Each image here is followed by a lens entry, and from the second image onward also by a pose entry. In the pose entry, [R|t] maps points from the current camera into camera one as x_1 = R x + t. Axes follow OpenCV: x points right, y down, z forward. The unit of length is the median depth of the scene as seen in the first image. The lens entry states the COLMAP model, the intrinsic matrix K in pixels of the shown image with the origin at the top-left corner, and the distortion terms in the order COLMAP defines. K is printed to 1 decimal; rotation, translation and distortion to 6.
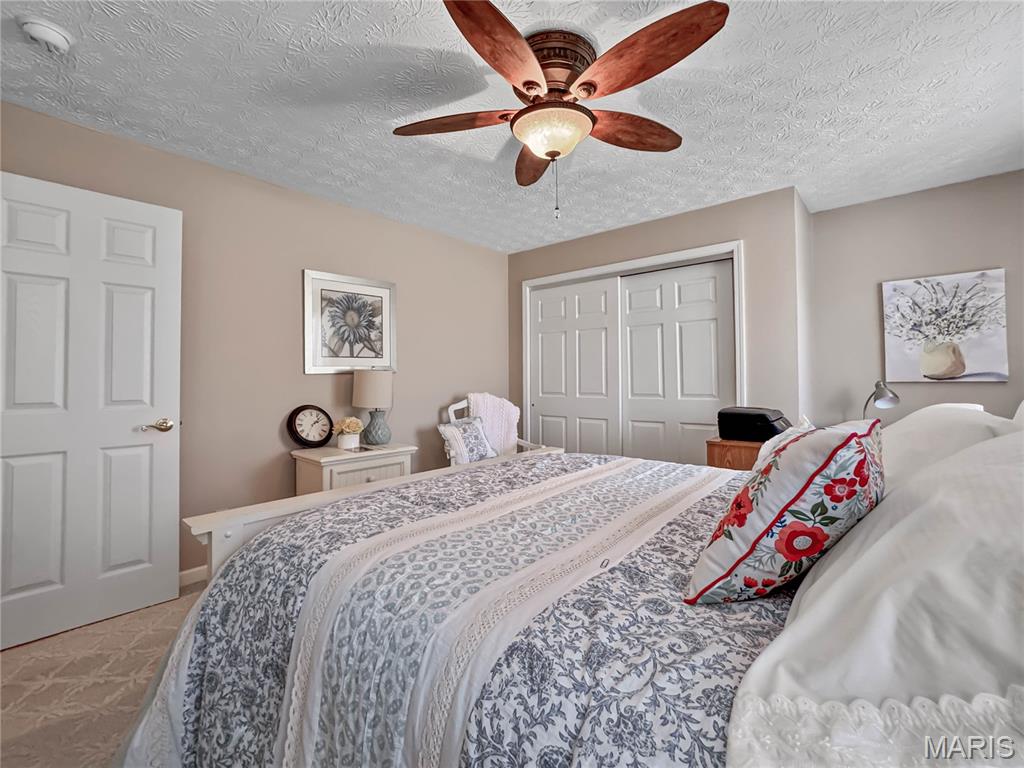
lens RADIAL K [[429.1, 0, 517.2], [0, 429.1, 387.7], [0, 0, 1]] dist [-0.034712, 0.017177]
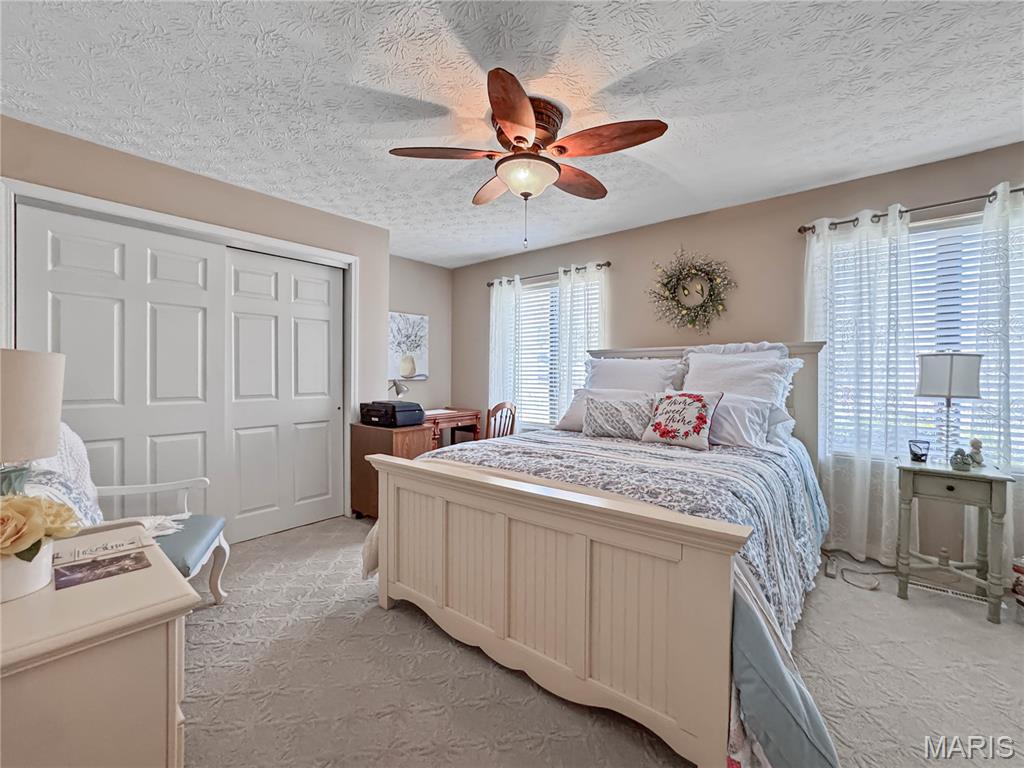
lens RADIAL K [[429.1, 0, 517.2], [0, 429.1, 387.7], [0, 0, 1]] dist [-0.034712, 0.017177]
pose [[0.025261, -0.021592, 0.999448, -0.607468], [0.016351, 0.999642, 0.021183, -0.011214], [-0.999547, 0.015806, 0.025605, 0.529151]]
